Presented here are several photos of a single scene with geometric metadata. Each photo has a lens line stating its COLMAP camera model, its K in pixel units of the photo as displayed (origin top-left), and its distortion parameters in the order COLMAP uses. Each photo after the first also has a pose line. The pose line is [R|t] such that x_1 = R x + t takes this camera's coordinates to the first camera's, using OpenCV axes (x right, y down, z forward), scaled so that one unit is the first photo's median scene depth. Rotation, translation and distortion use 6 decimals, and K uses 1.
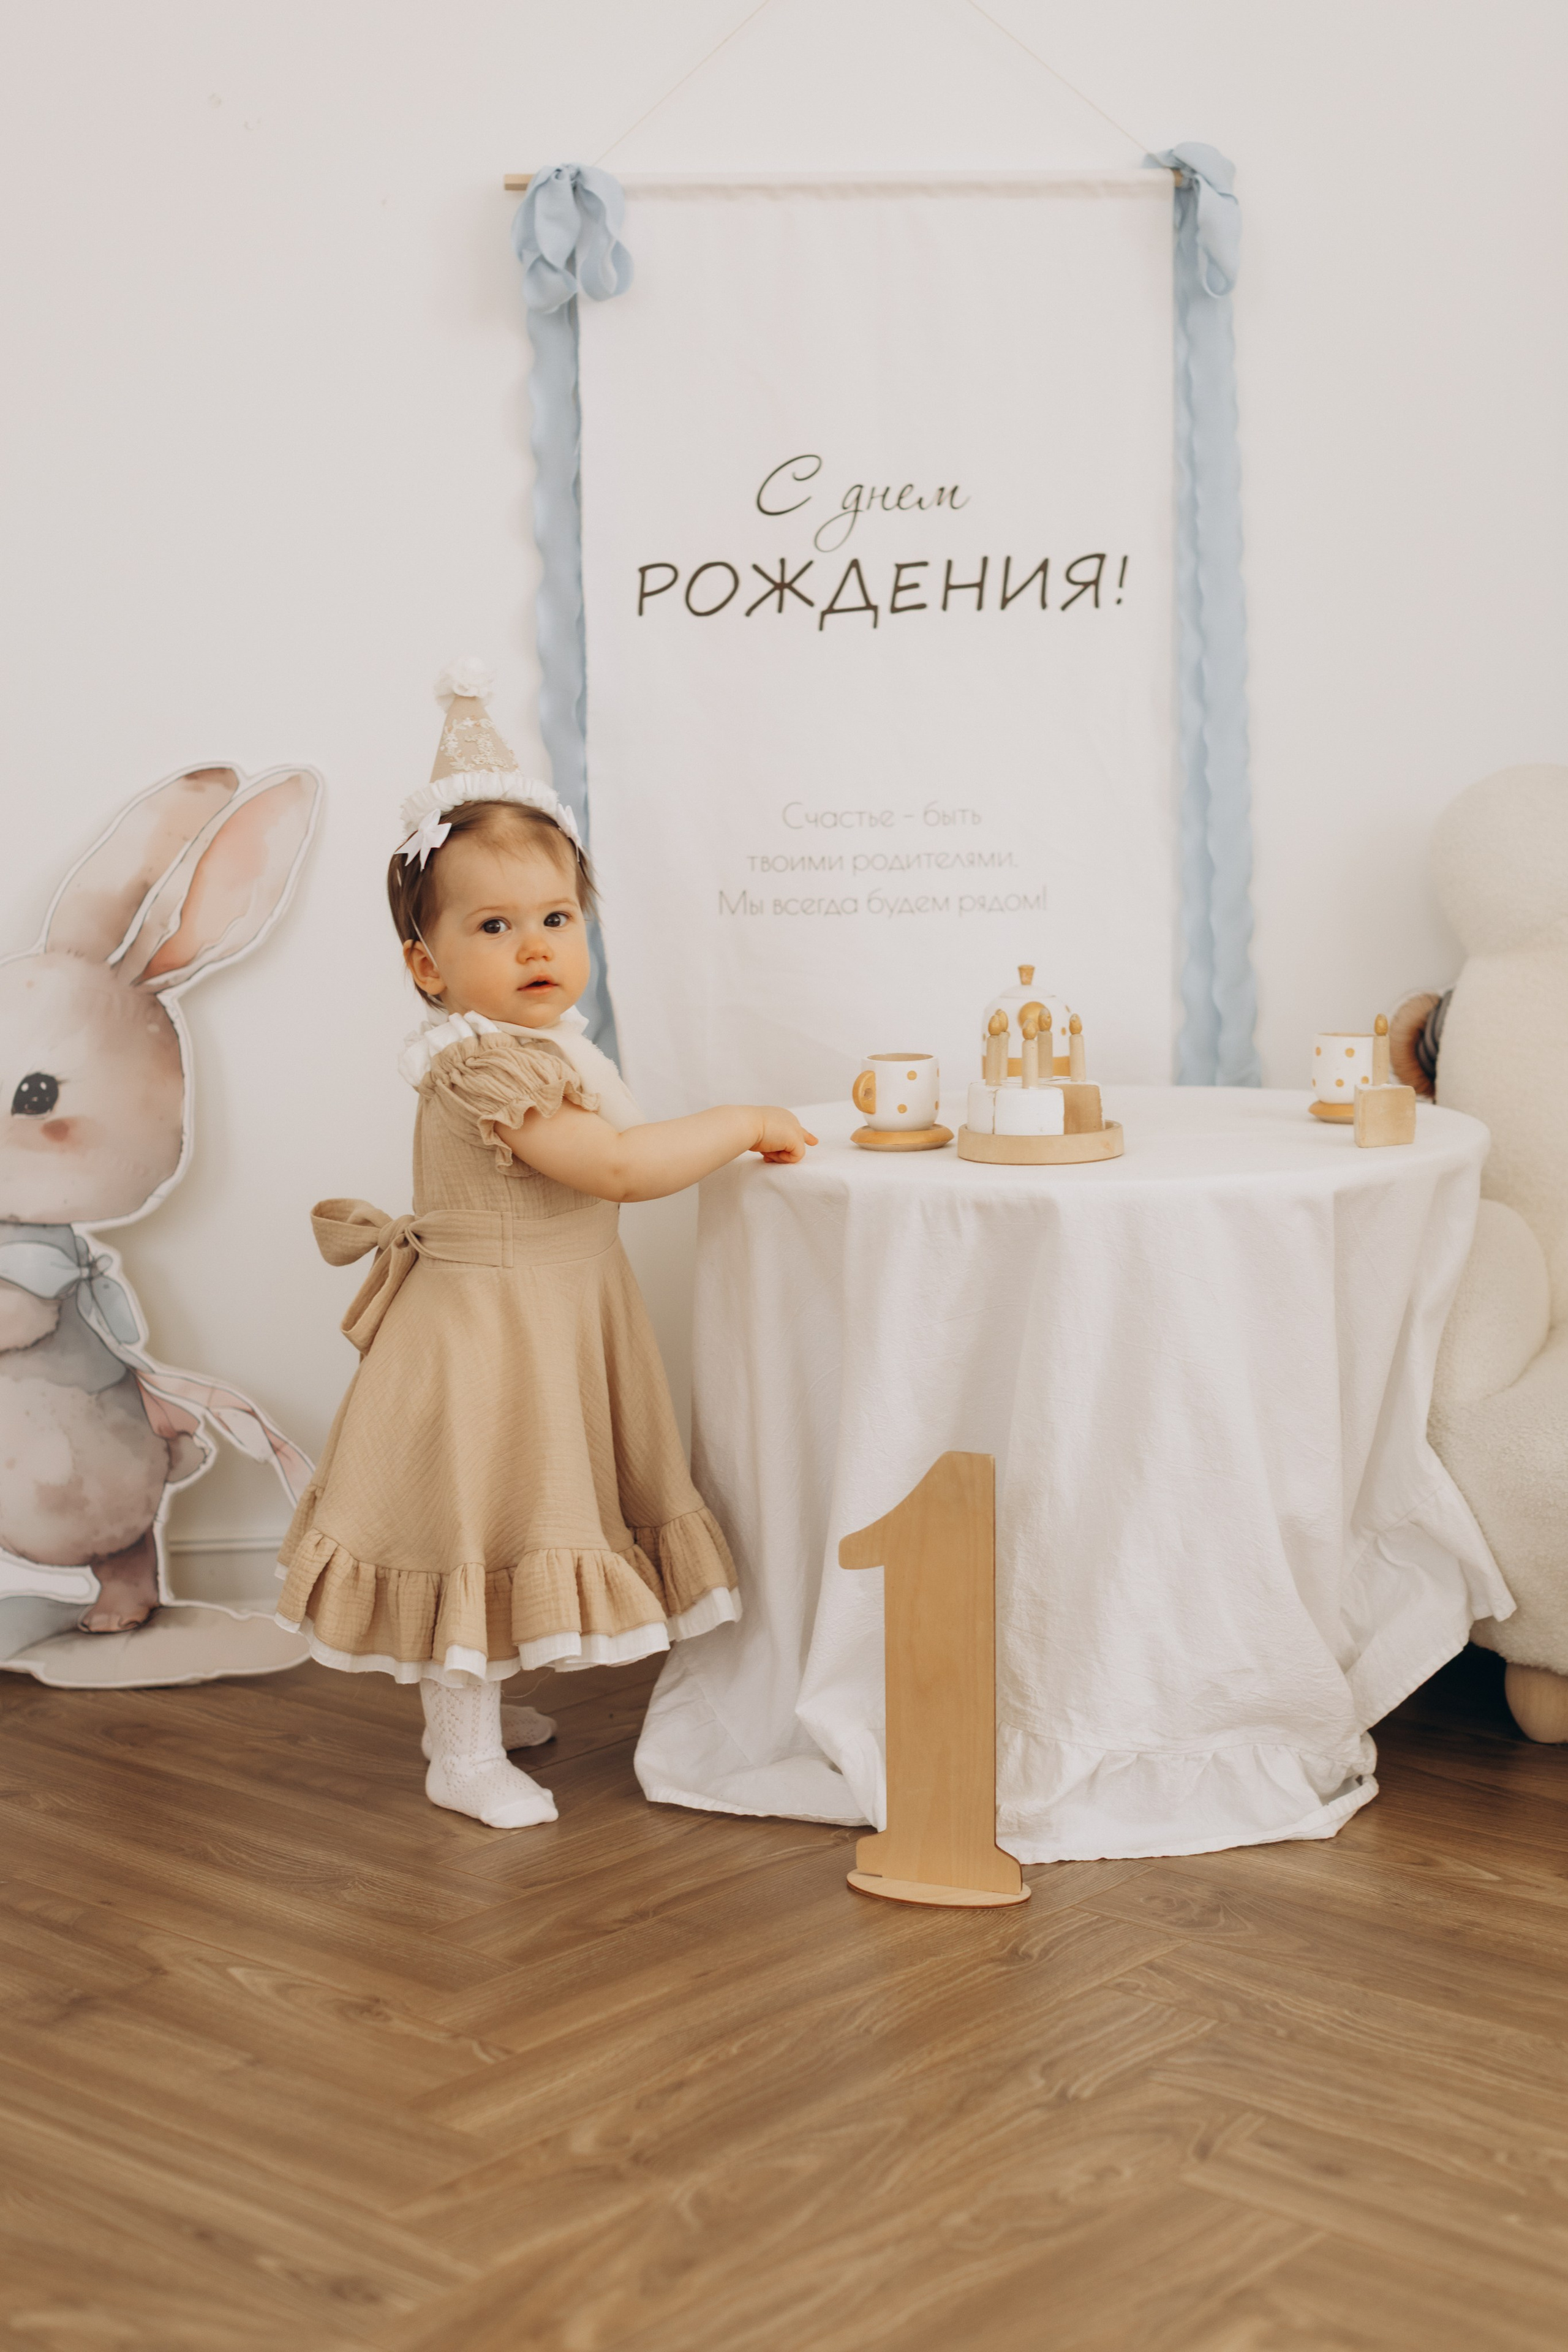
lens RADIAL K [[3428.4, 0, 749.2], [0, 3428.4, 1174.0], [0, 0, 1]] dist [0.023443, -0.063873]
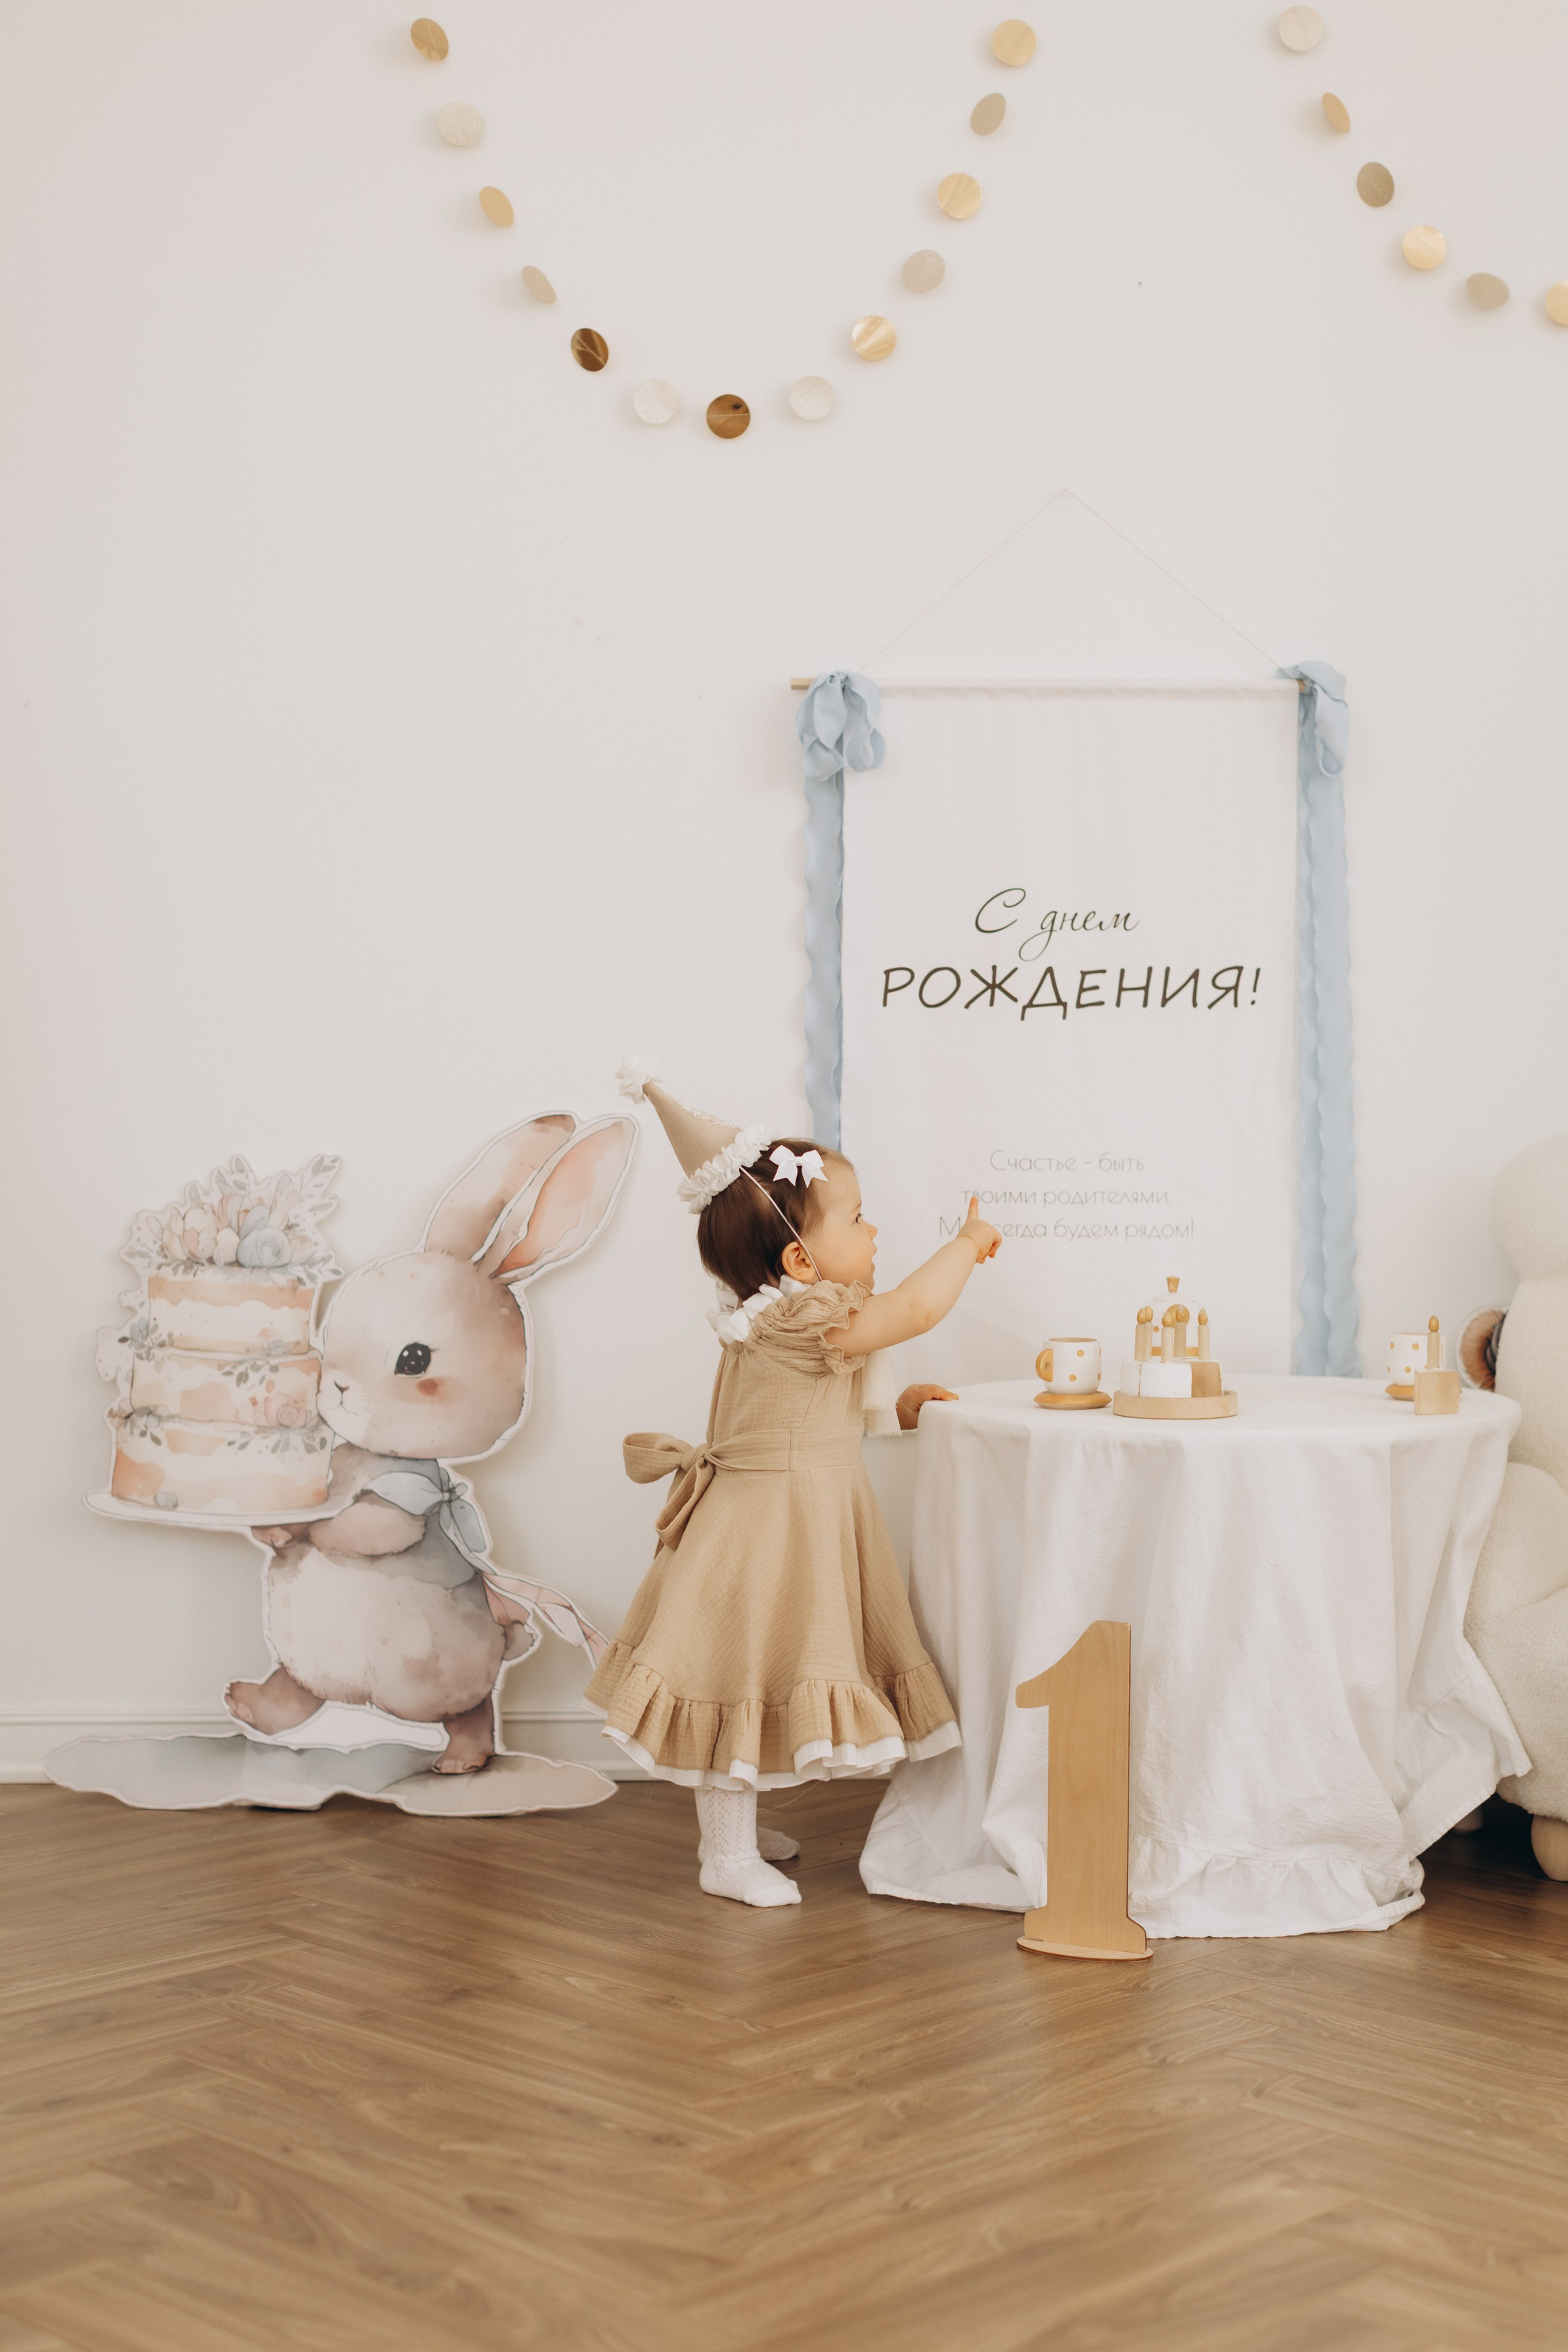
lens RADIAL K [[3355.3, 0, 700.1], [0, 3355.3, 1172.8], [0, 0, 1]] dist [0.017193, -0.013633]
pose [[0.996436, 0.022693, -0.081239, 0.003762], [-0.030961, 0.994302, -0.102003, 0.034386], [0.078461, 0.104154, 0.991461, -0.277926]]
